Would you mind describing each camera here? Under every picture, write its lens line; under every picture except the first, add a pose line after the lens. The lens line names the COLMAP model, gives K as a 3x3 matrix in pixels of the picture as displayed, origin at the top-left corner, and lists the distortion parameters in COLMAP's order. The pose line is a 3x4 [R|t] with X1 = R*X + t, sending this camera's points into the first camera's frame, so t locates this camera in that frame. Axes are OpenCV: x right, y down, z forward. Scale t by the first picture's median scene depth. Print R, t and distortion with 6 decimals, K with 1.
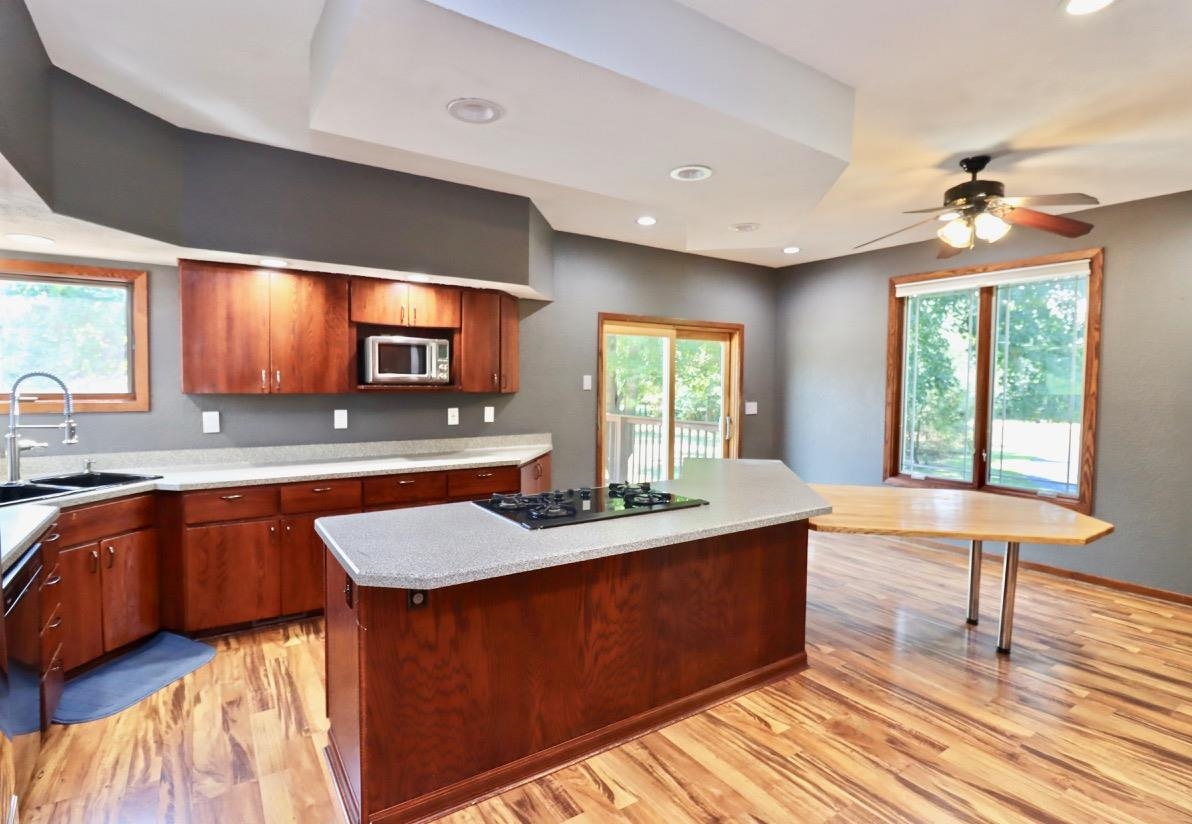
lens RADIAL K [[572.6, 0, 577.6], [0, 572.6, 402.0], [0, 0, 1]] dist [-0.002391, -0.001835]
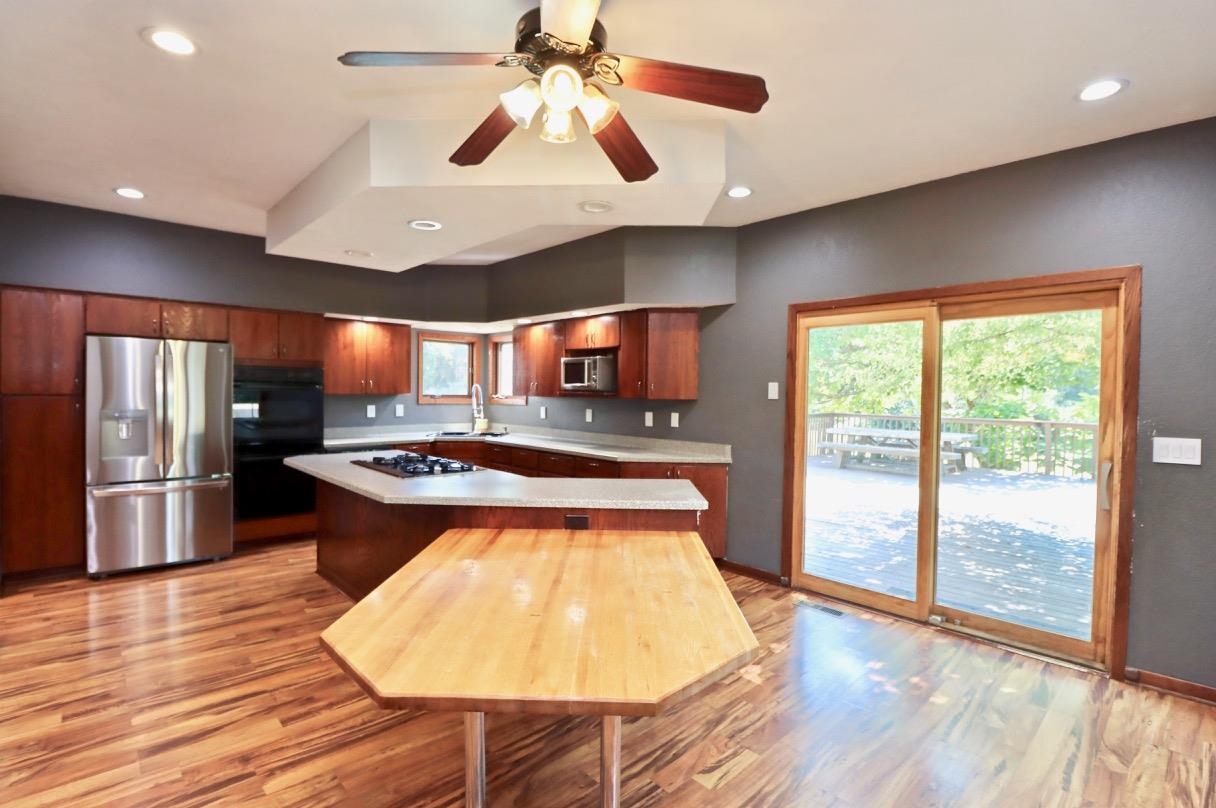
lens RADIAL K [[572.1, 0, 614.5], [0, 572.1, 402.7], [0, 0, 1]] dist [-0.005221, -0.000543]
pose [[0.184645, 0.010851, -0.982745, 1.401214], [-0.048707, 0.998811, 0.001877, -0.012135], [0.981598, 0.047520, 0.184954, 1.083153]]
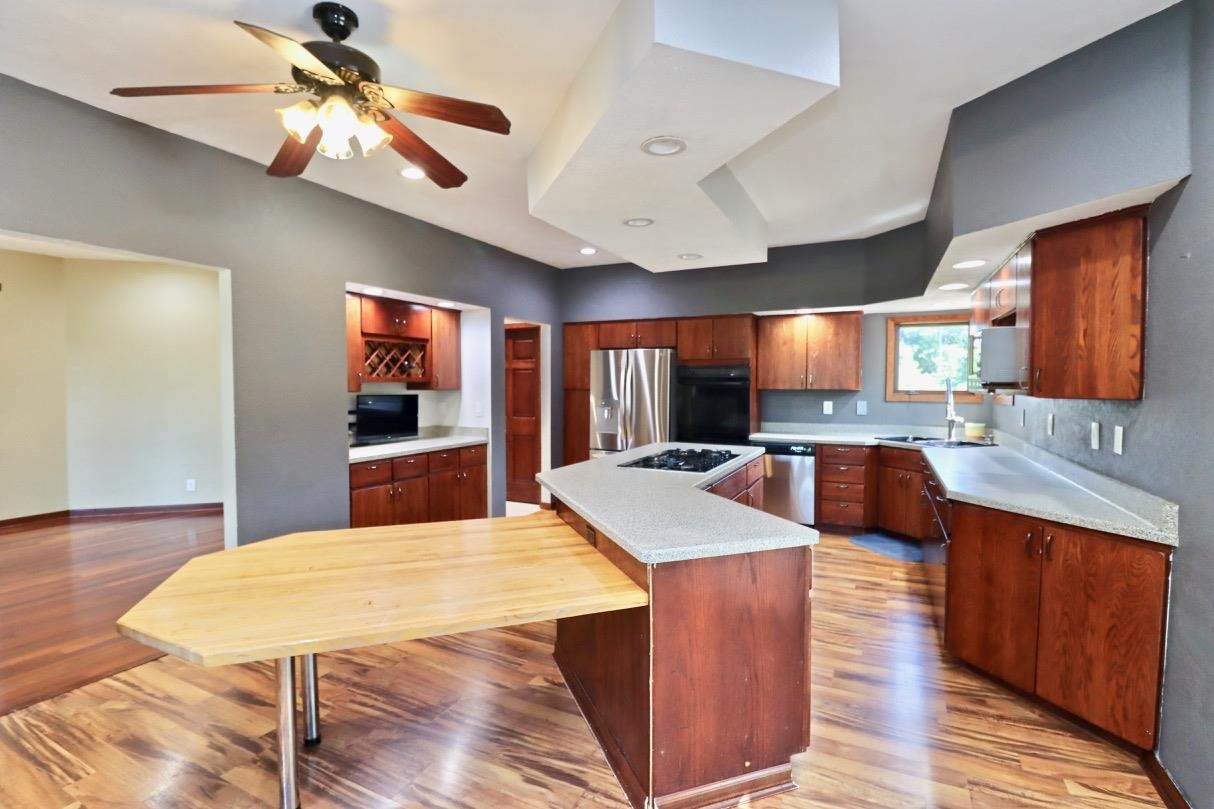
lens RADIAL K [[571.2, 0, 607.5], [0, 571.2, 406.2], [0, 0, 1]] dist [-0.005221, -0.000543]
pose [[-0.854431, 0.006888, -0.519519, 0.853759], [-0.033023, 0.997170, 0.067532, -0.047878], [0.518514, 0.074857, -0.851786, 1.900176]]
